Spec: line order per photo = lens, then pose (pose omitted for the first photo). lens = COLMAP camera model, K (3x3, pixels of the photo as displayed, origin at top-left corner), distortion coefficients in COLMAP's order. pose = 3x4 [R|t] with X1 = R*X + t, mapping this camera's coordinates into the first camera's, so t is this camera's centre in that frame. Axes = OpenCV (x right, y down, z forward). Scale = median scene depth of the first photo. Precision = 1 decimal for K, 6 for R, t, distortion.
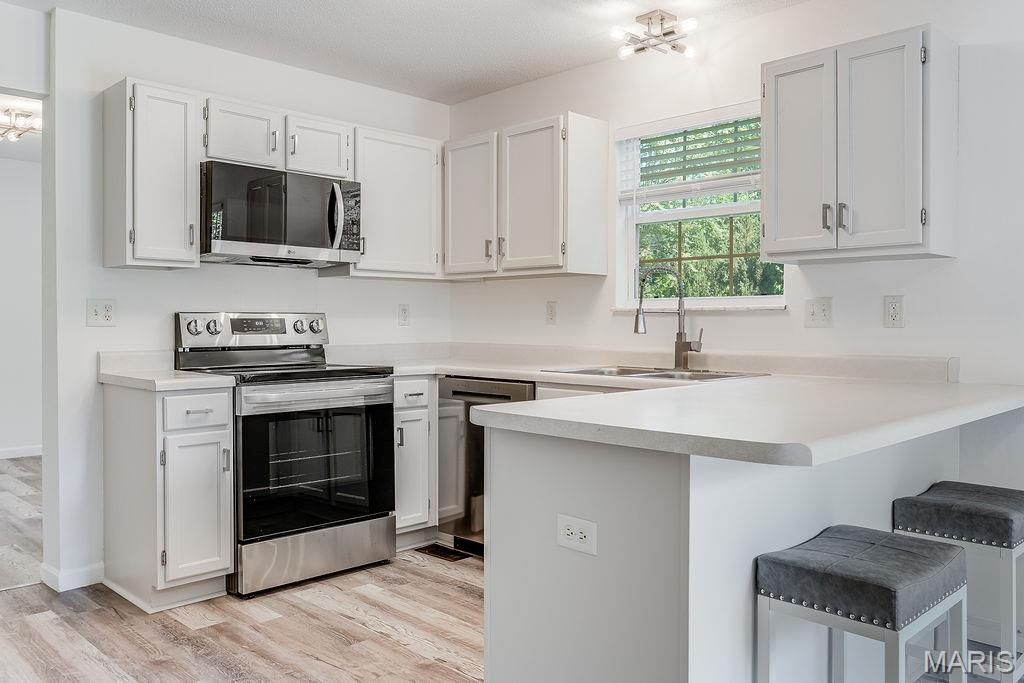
lens RADIAL K [[806.0, 0, 509.3], [0, 806.0, 325.8], [0, 0, 1]] dist [0.004645, 0.002924]
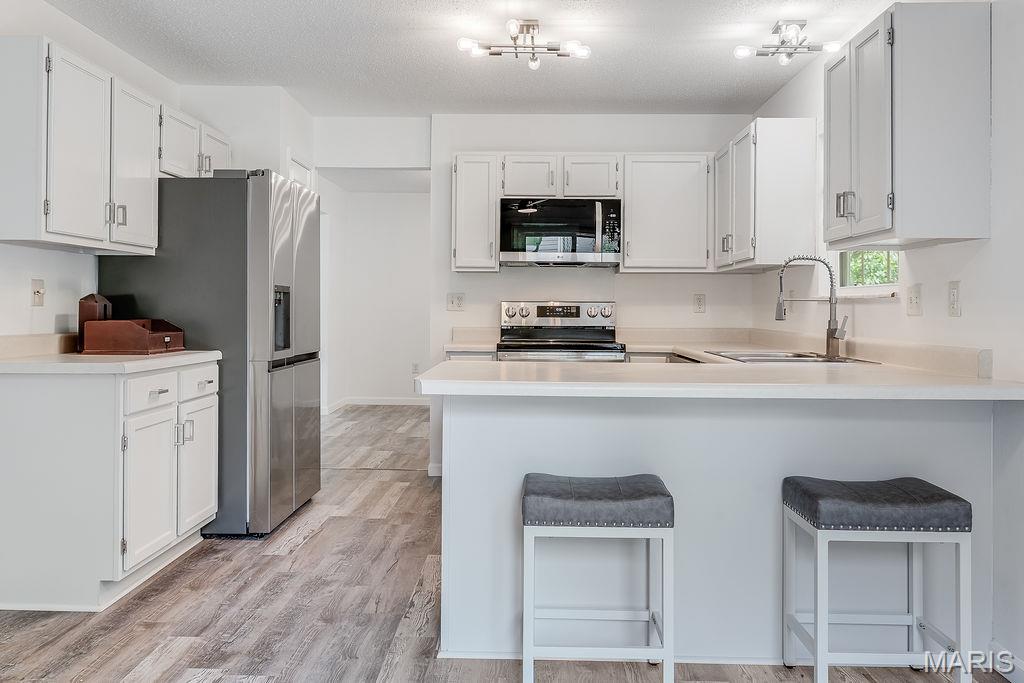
lens RADIAL K [[809.6, 0, 509.5], [0, 809.6, 295.8], [0, 0, 1]] dist [0.003461, 0.000949]
pose [[0.690030, -0.007906, -0.723737, 0.684263], [-0.010337, 0.999731, -0.020777, 0.003327], [0.723707, 0.021818, 0.689763, -0.002032]]
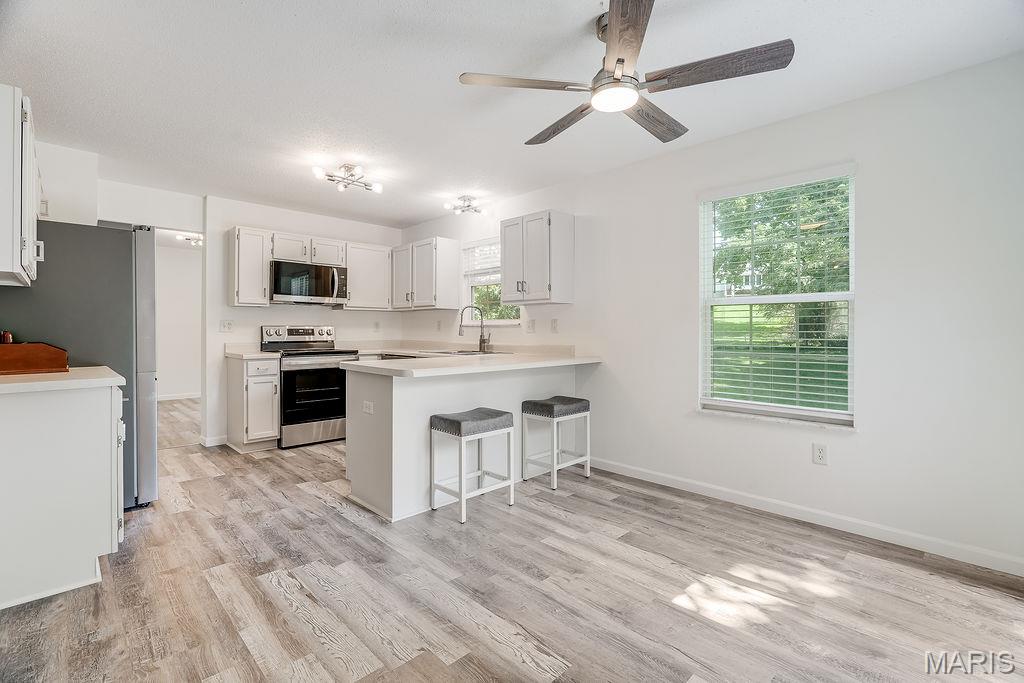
lens RADIAL K [[463.5, 0, 508.9], [0, 463.5, 325.7], [0, 0, 1]] dist [-0.001420, 0.000747]
pose [[0.999959, 0.000247, -0.009033, 0.305800], [-0.000385, 0.999883, -0.015278, 0.002359], [0.009029, 0.015281, 0.999842, -0.307994]]
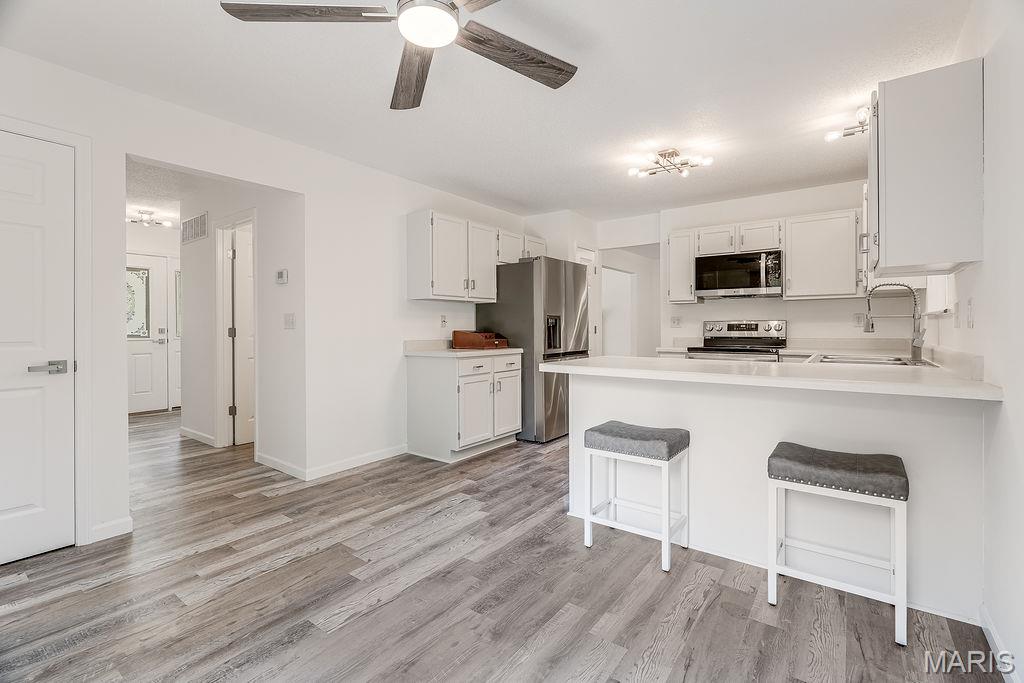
lens RADIAL K [[463.5, 0, 508.9], [0, 463.5, 325.7], [0, 0, 1]] dist [-0.001420, 0.000747]
pose [[0.145921, -0.004383, -0.989287, 0.864003], [-0.001706, 0.999988, -0.004682, 0.002948], [0.989295, 0.002371, 0.145912, 0.253183]]
